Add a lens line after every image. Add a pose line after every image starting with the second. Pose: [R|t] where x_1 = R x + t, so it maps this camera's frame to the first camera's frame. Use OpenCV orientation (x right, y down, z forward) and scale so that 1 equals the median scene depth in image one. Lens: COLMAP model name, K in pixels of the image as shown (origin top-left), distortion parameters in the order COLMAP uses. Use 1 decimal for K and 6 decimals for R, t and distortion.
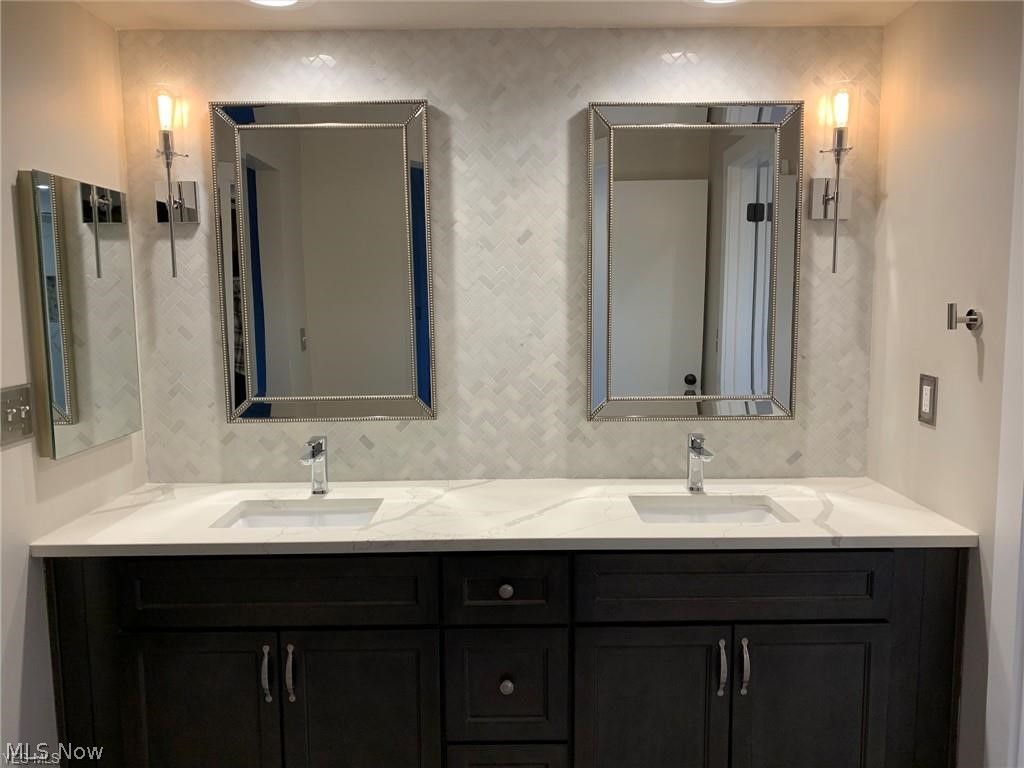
lens RADIAL K [[762.0, 0, 511.7], [0, 762.0, 392.2], [0, 0, 1]] dist [0.075997, -0.135327]
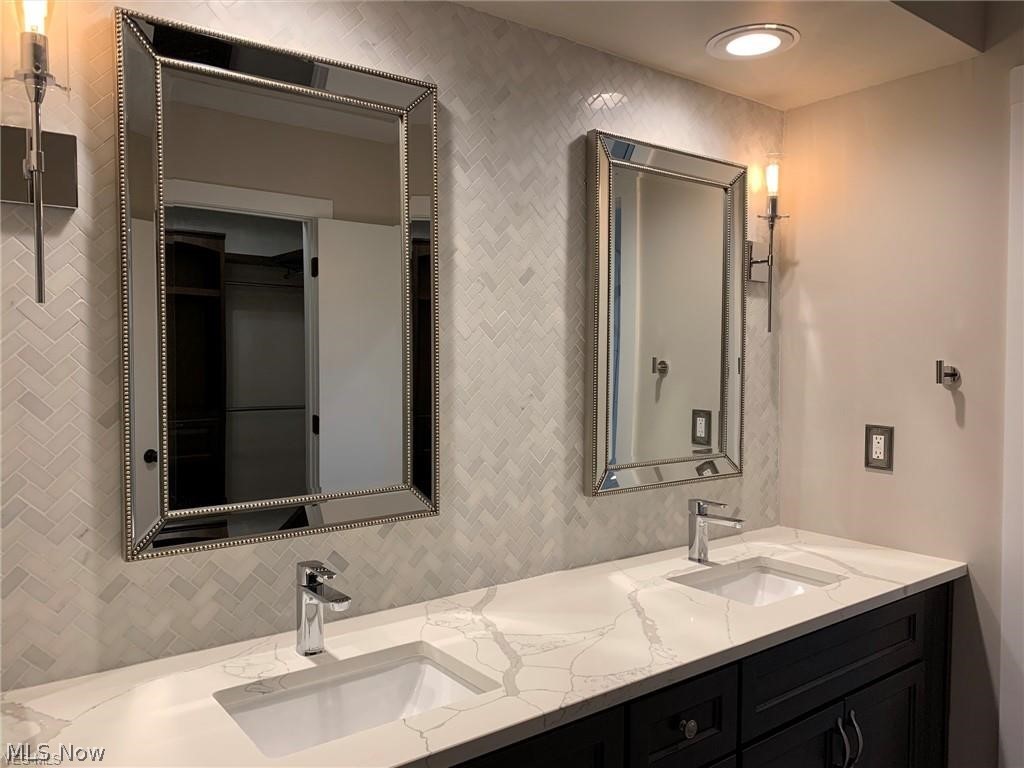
lens RADIAL K [[785.7, 0, 512.0], [0, 785.7, 384.0], [0, 0, 1]] dist [0.085022, -0.120640]
pose [[0.793788, -0.010050, 0.608112, -0.510219], [0.064549, 0.995608, -0.067804, -0.033557], [-0.604760, 0.093075, 0.790951, 0.362553]]
